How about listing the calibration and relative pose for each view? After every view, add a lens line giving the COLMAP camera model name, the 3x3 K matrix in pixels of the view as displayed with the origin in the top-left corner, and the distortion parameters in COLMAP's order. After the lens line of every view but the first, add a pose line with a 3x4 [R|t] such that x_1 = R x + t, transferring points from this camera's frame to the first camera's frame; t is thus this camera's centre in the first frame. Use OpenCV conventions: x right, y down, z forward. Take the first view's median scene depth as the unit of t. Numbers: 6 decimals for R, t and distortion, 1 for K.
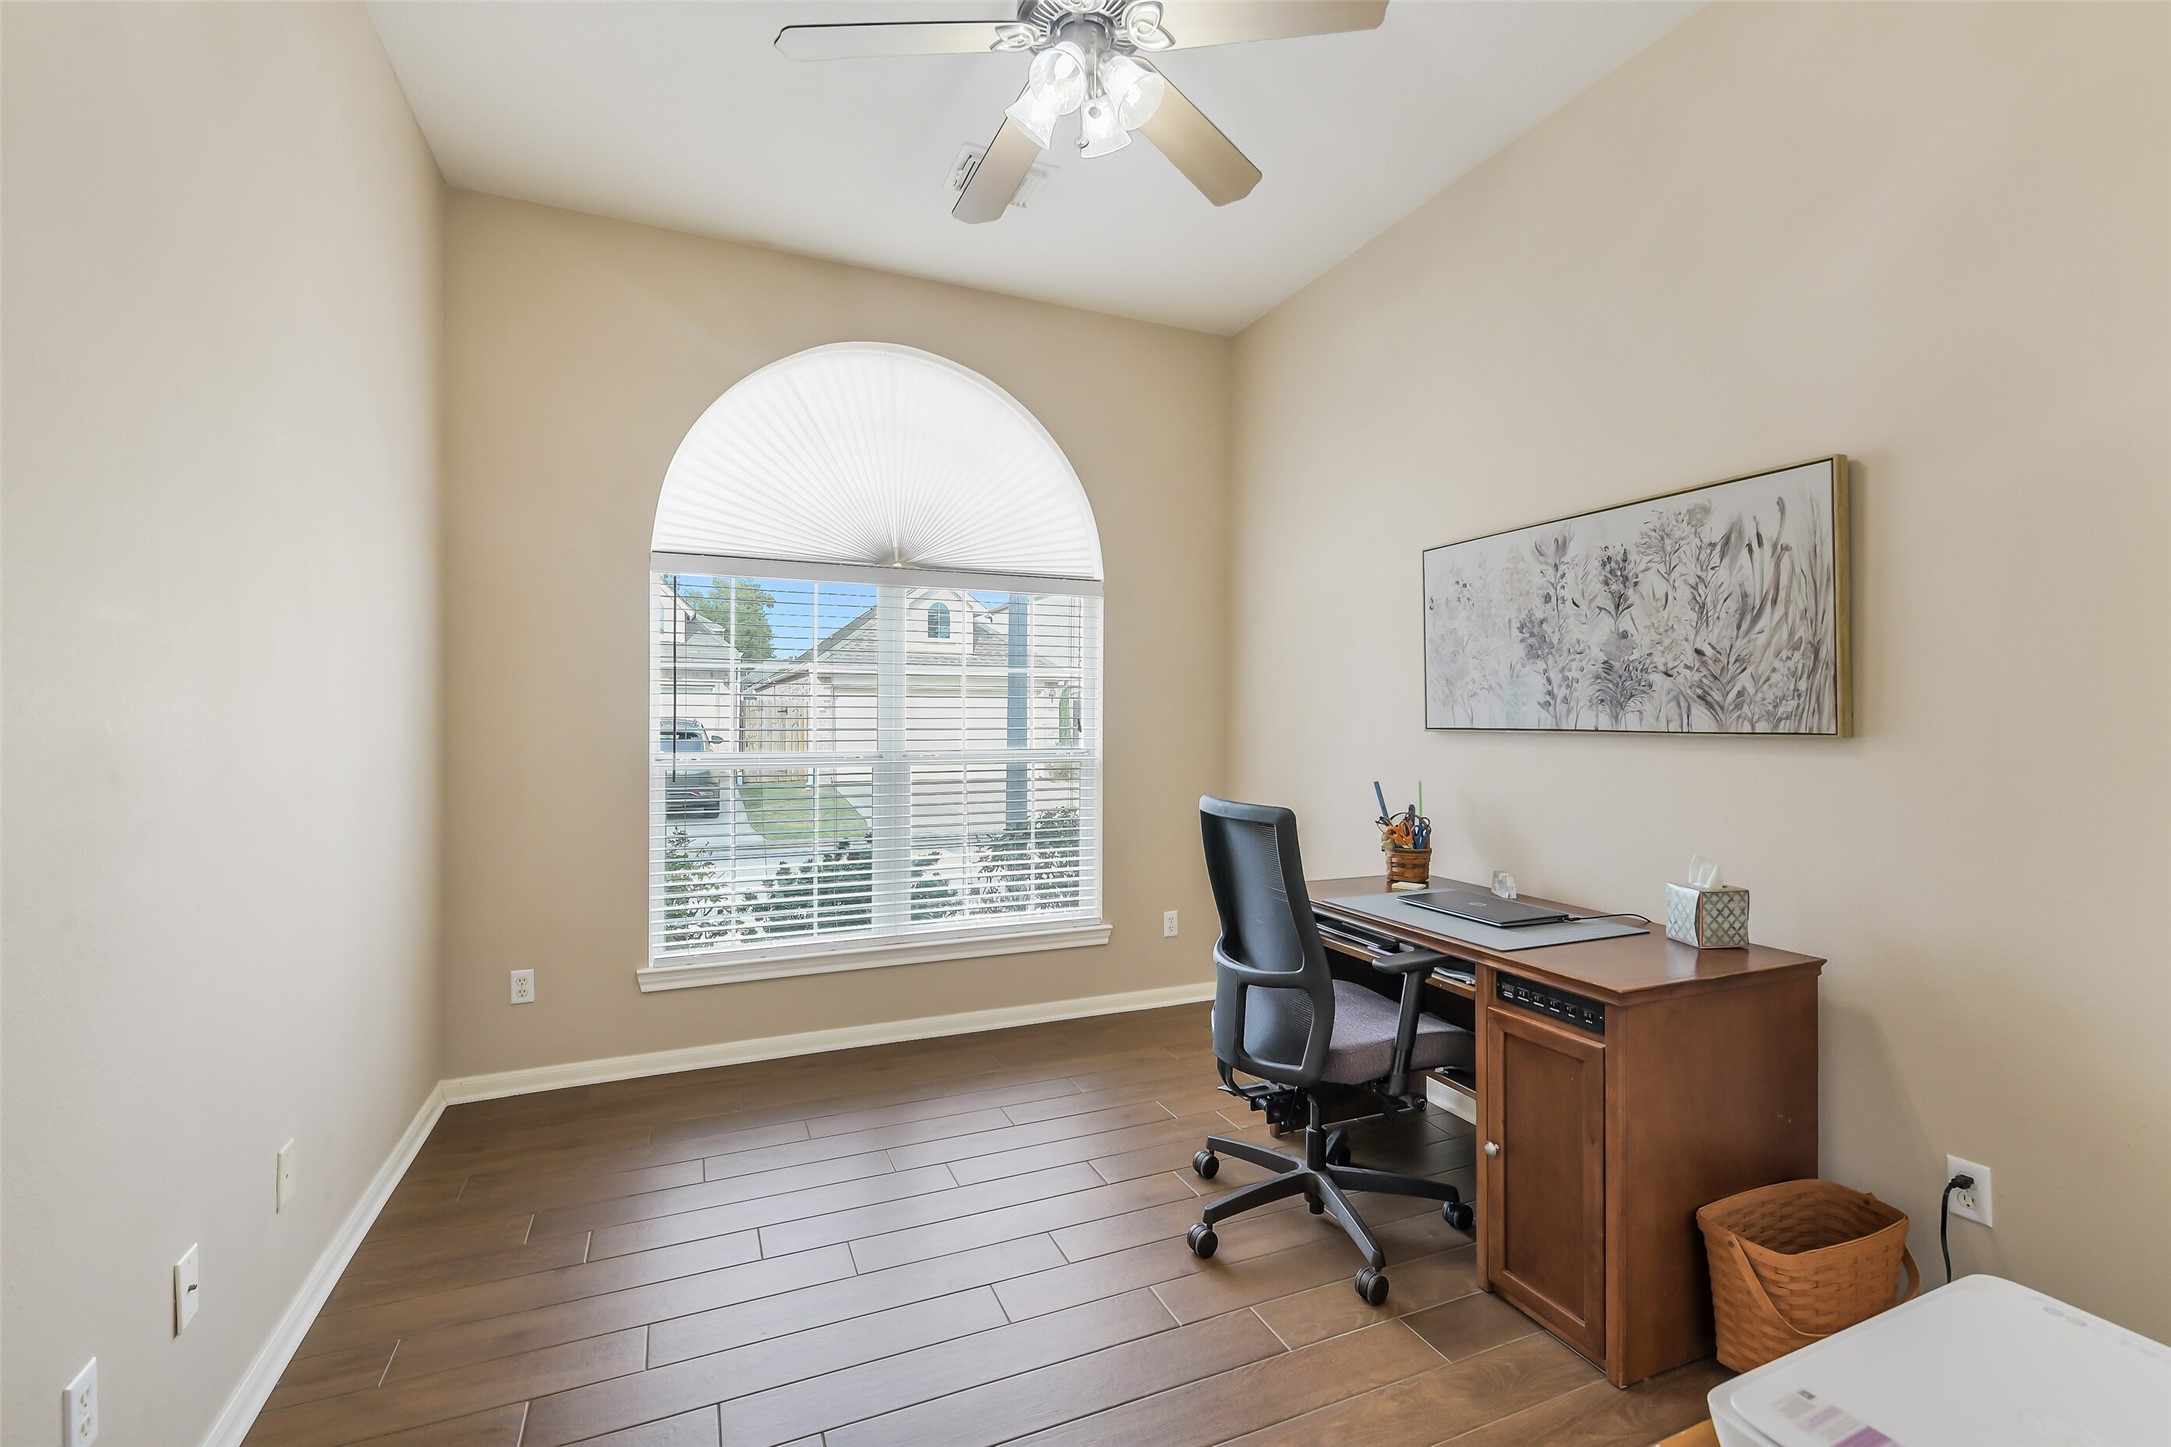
lens RADIAL K [[947.4, 0, 1089.4], [0, 947.4, 726.3], [0, 0, 1]] dist [0.014027, -0.007847]
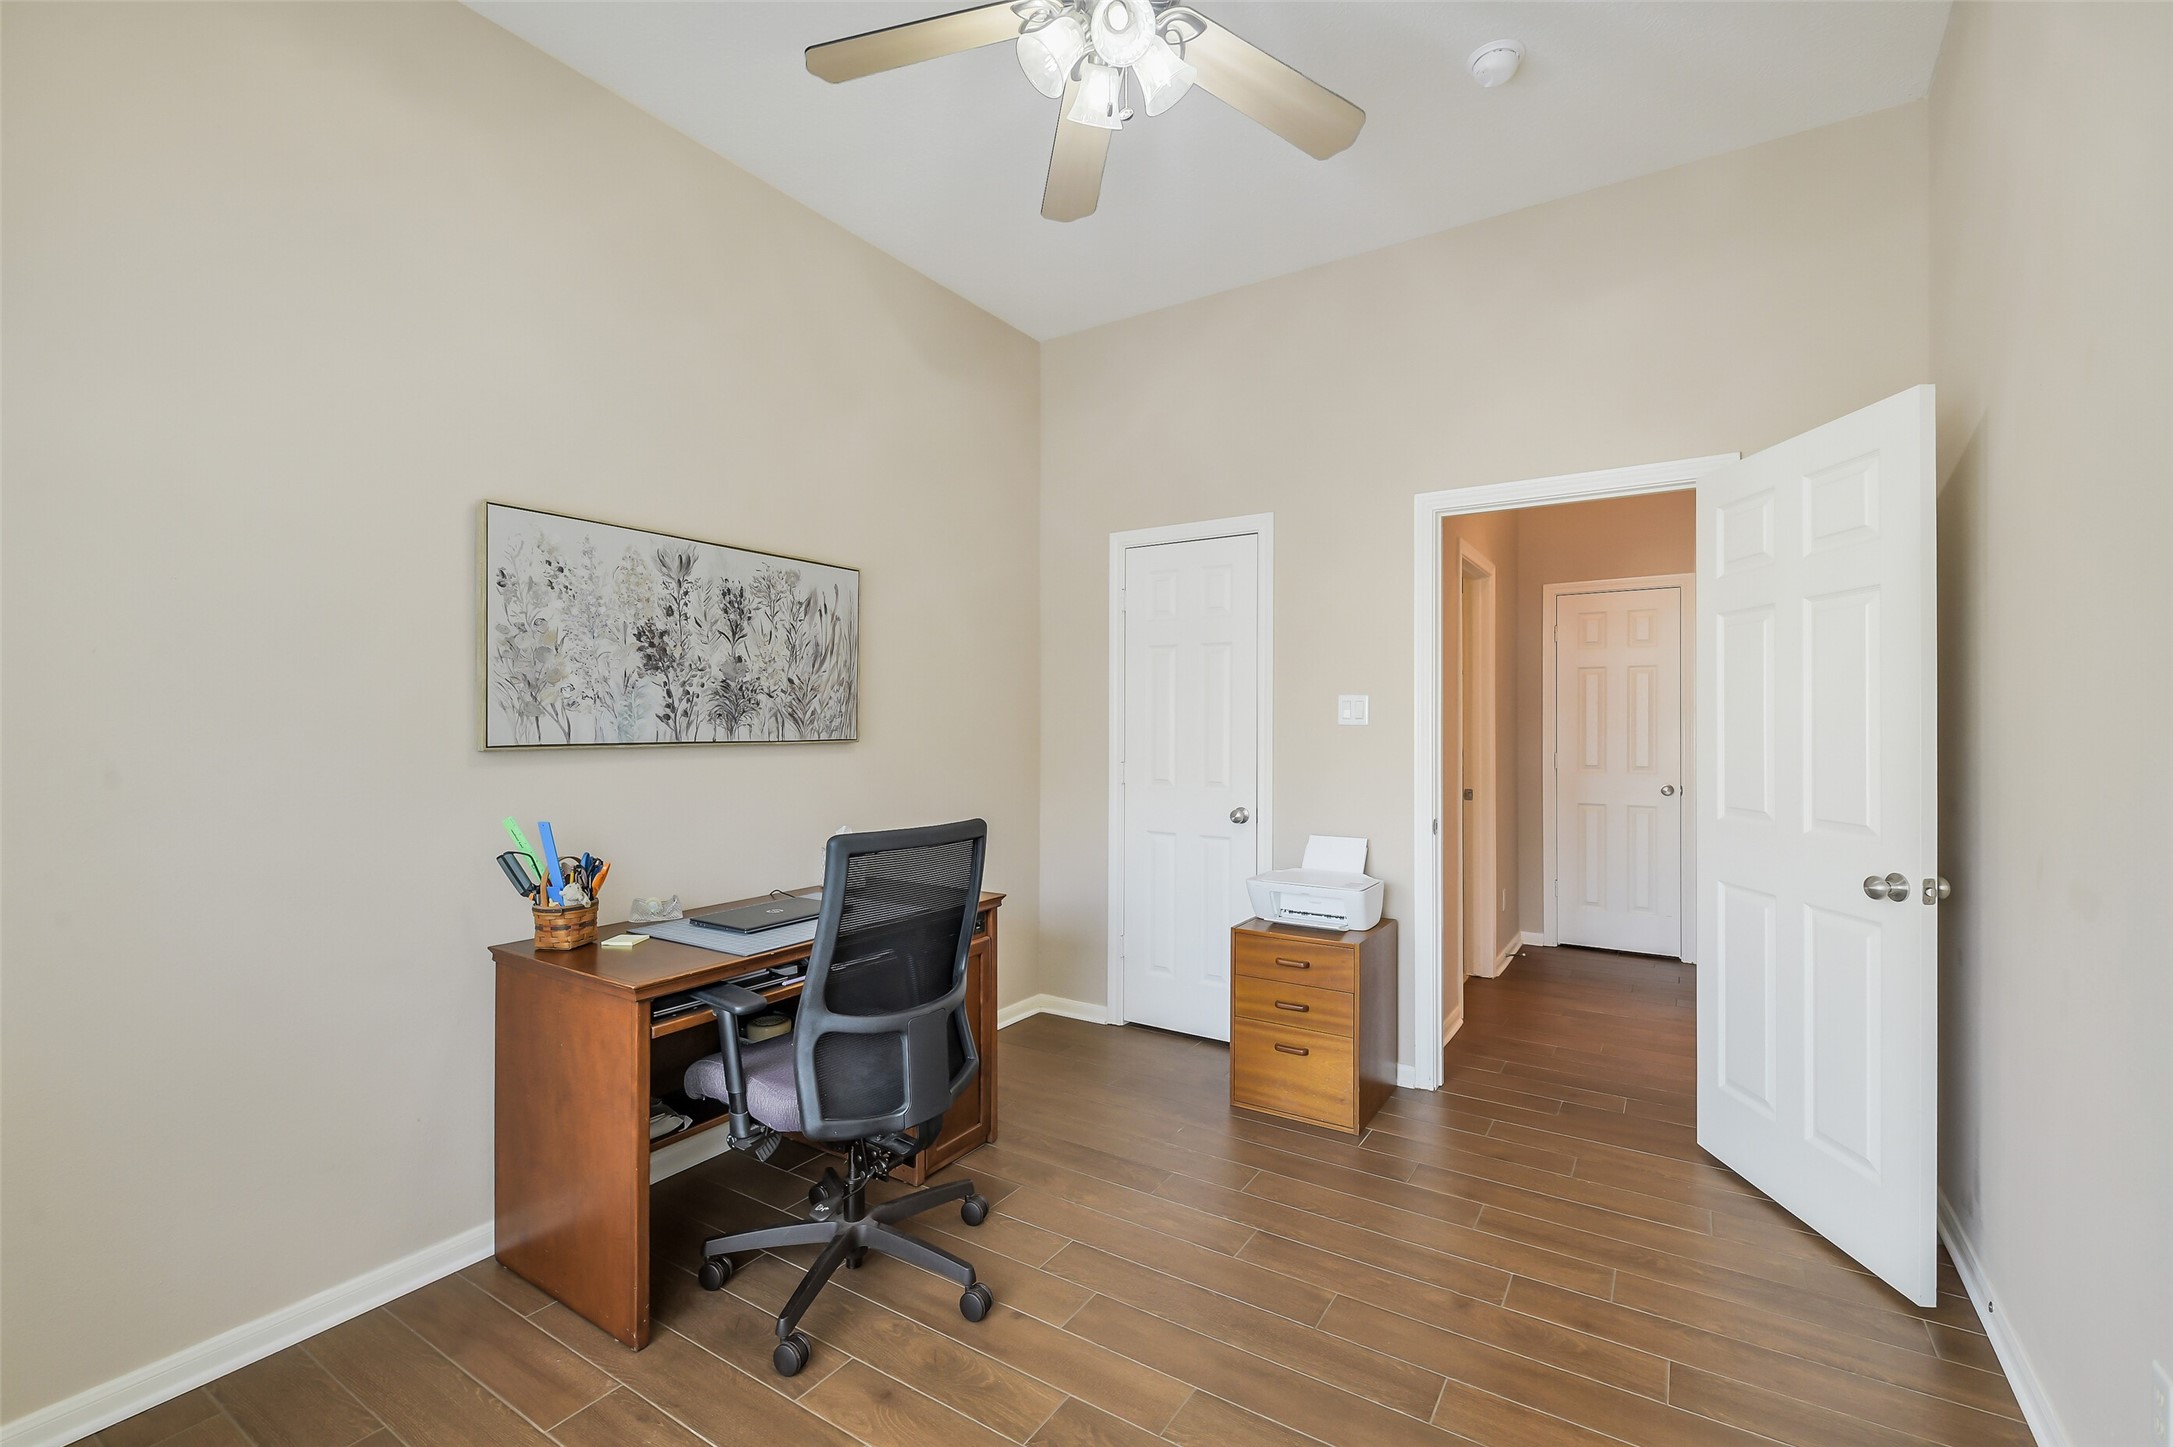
lens RADIAL K [[938.5, 0, 1086.1], [0, 938.5, 719.7], [0, 0, 1]] dist [0.002211, -0.000169]
pose [[-0.561088, -0.000764, 0.827756, -0.618514], [0.003377, 0.999989, 0.003212, -0.023927], [-0.827749, 0.004597, -0.561079, 1.269205]]
